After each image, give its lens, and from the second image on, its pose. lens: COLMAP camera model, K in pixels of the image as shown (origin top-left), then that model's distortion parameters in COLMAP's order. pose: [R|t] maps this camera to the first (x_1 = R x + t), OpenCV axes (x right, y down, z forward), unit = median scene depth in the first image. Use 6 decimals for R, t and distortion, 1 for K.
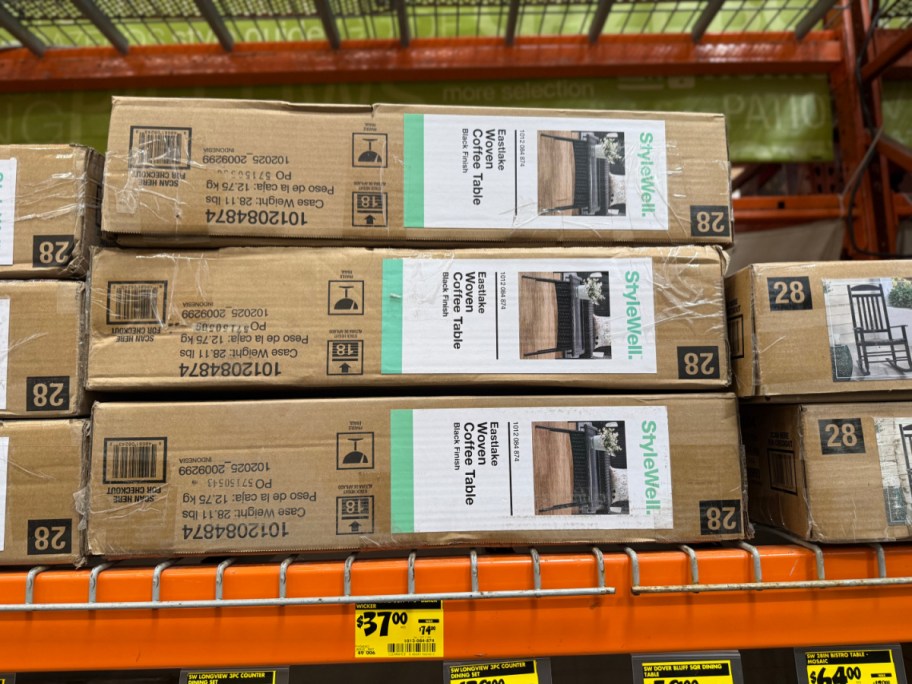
lens RADIAL K [[702.3, 0, 456.0], [0, 702.3, 342.0], [0, 0, 1]] dist [0.015089, -0.040656]
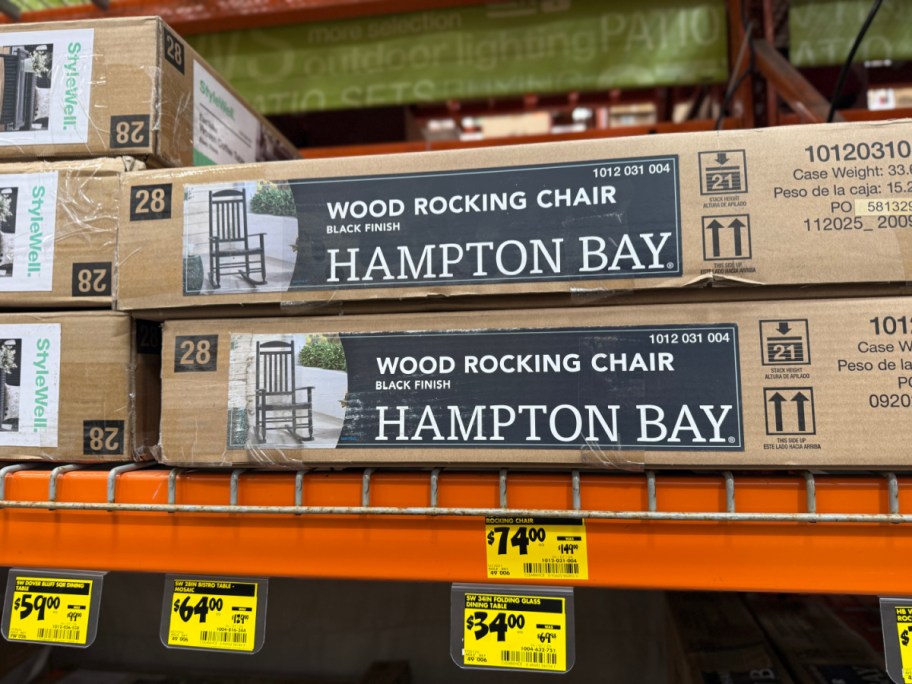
lens RADIAL K [[702.3, 0, 456.0], [0, 702.3, 342.0], [0, 0, 1]] dist [0.015089, -0.040656]
pose [[0.984224, 0.003958, -0.176883, 1.036213], [0.005263, 0.998652, 0.051629, 0.070614], [0.176849, -0.051745, 0.982877, 0.139449]]
